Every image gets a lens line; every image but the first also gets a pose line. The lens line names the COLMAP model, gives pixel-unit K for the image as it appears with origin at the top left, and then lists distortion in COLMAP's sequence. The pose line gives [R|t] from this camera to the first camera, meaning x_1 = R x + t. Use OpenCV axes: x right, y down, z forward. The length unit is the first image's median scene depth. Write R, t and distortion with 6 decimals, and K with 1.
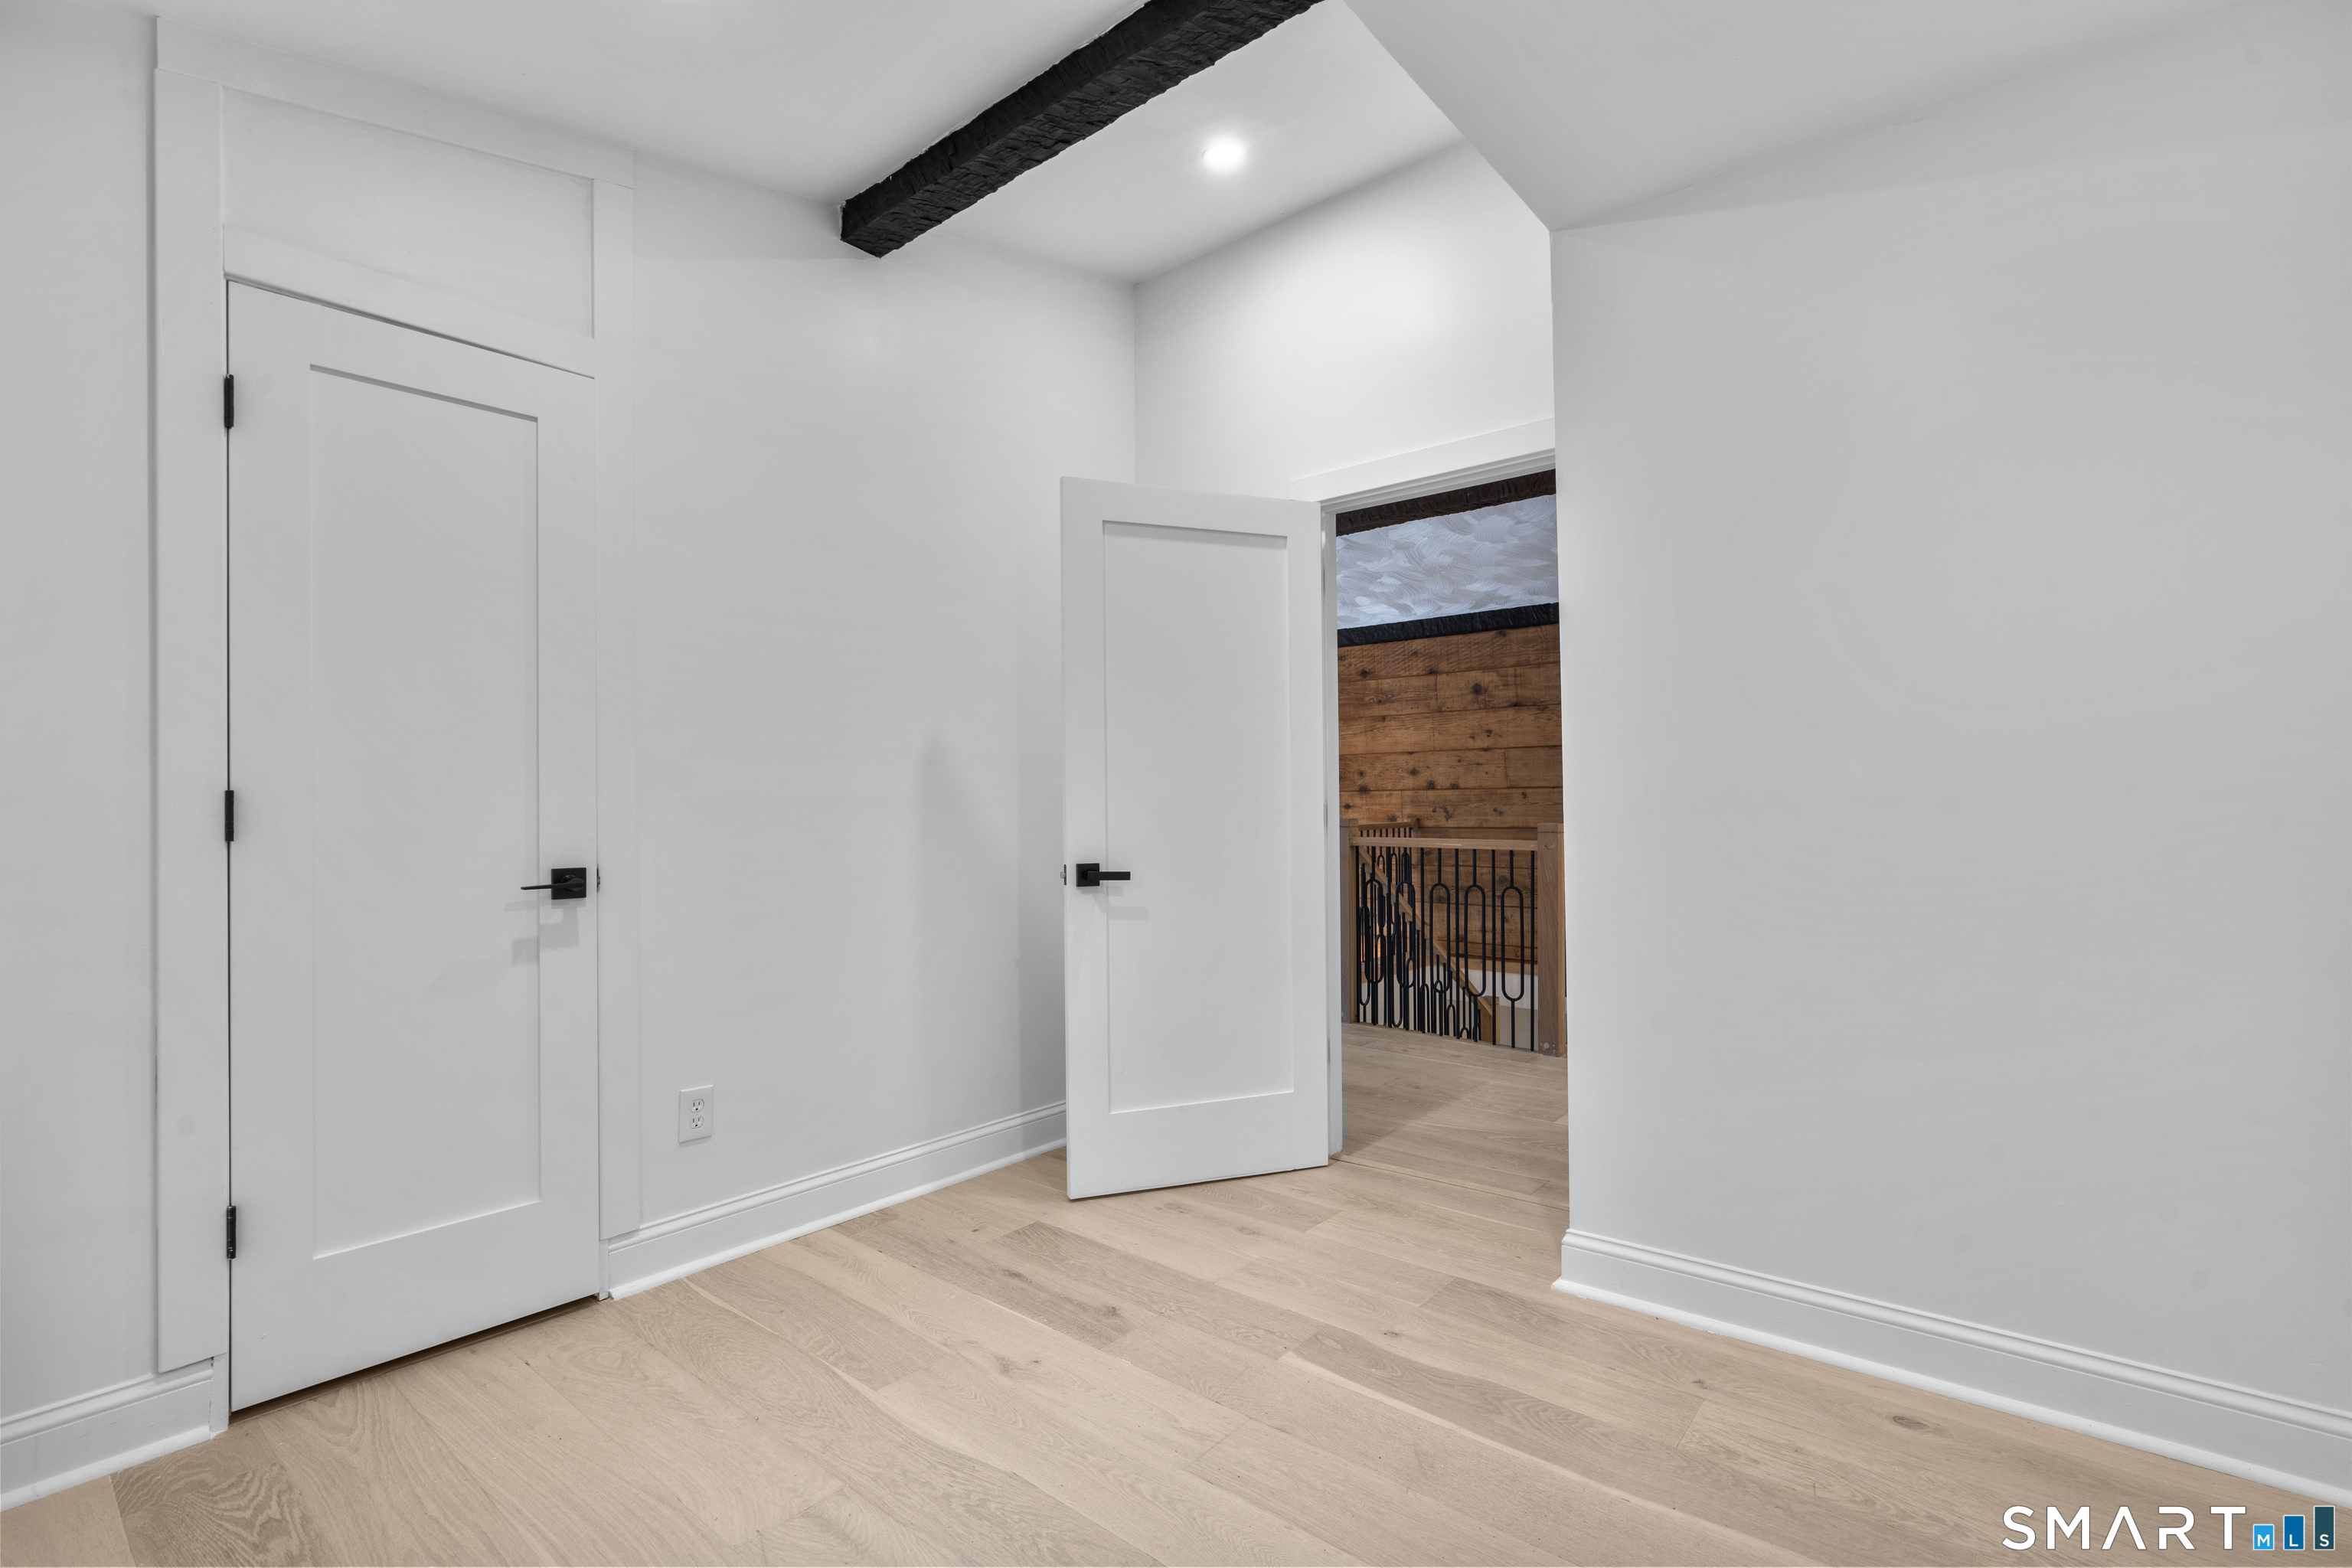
lens RADIAL K [[1052.7, 0, 1180.4], [0, 1052.7, 788.3], [0, 0, 1]] dist [-0.007915, 0.004161]
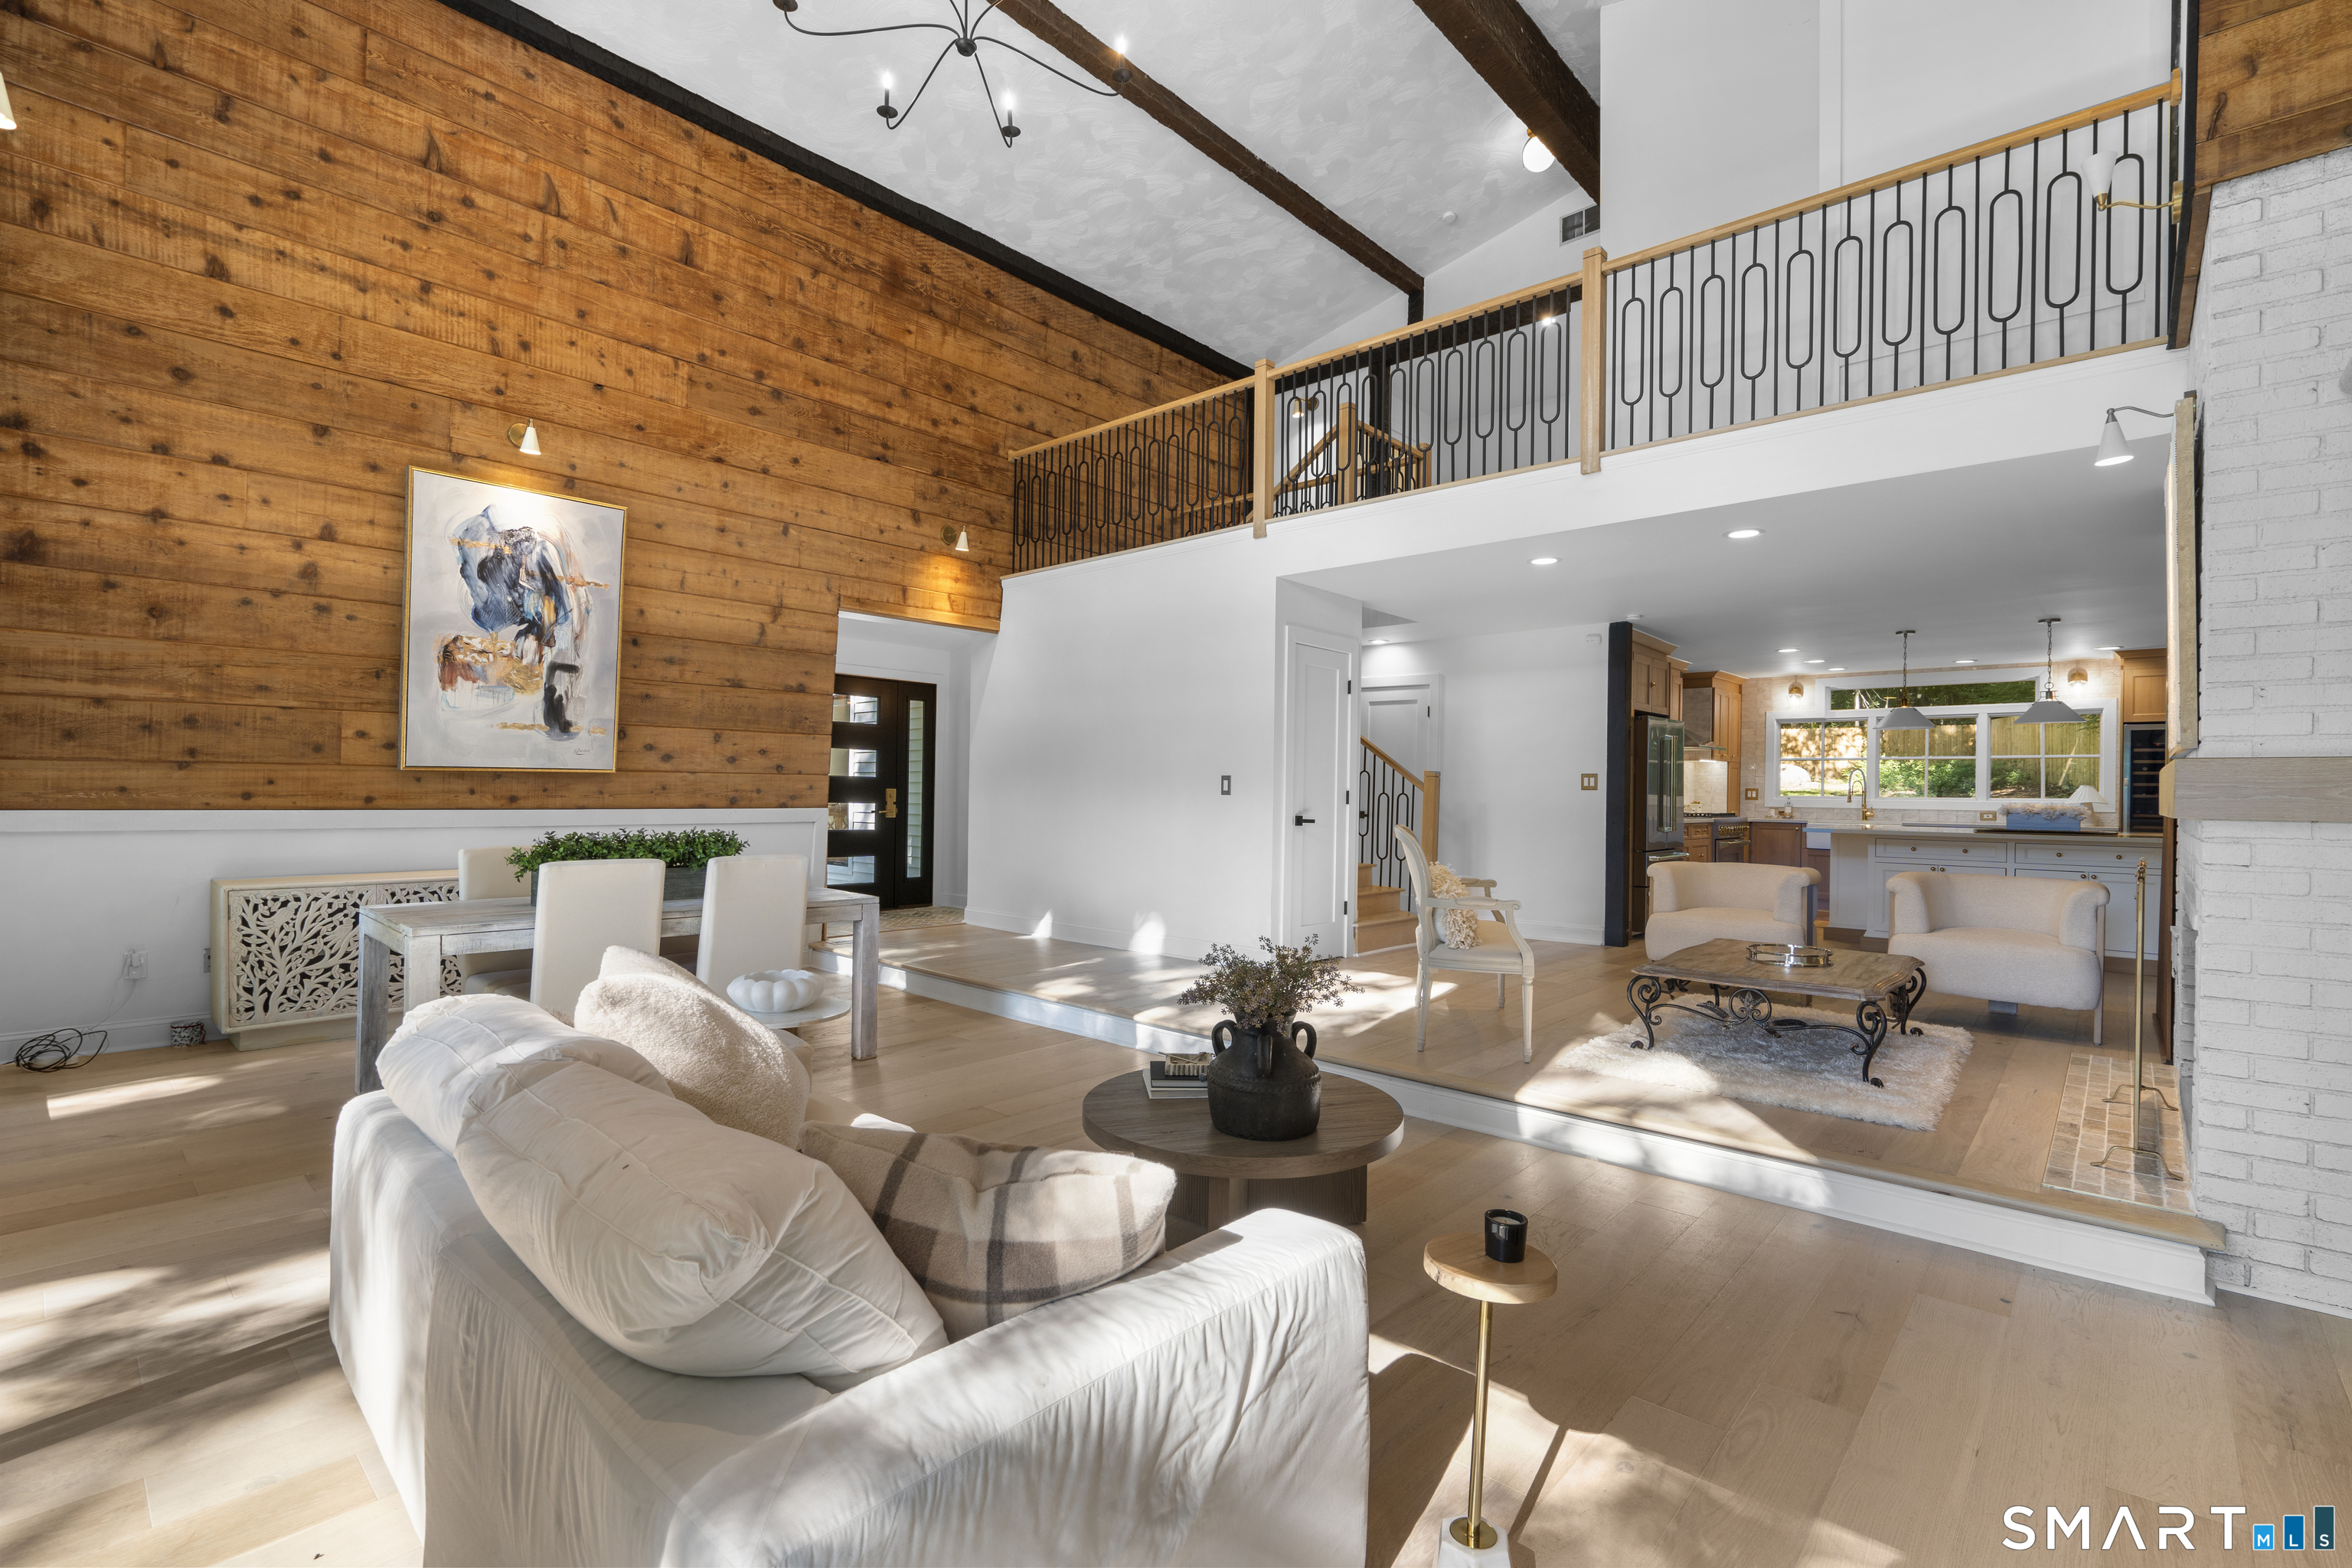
lens RADIAL K [[1052.7, 0, 1178.0], [0, 1052.7, 793.3], [0, 0, 1]] dist [-0.007915, 0.004161]
pose [[0.036618, 0.010931, 0.999270, -0.825364], [-0.024602, 0.999647, -0.010033, 0.377794], [-0.999026, -0.024216, 0.036874, 0.784071]]
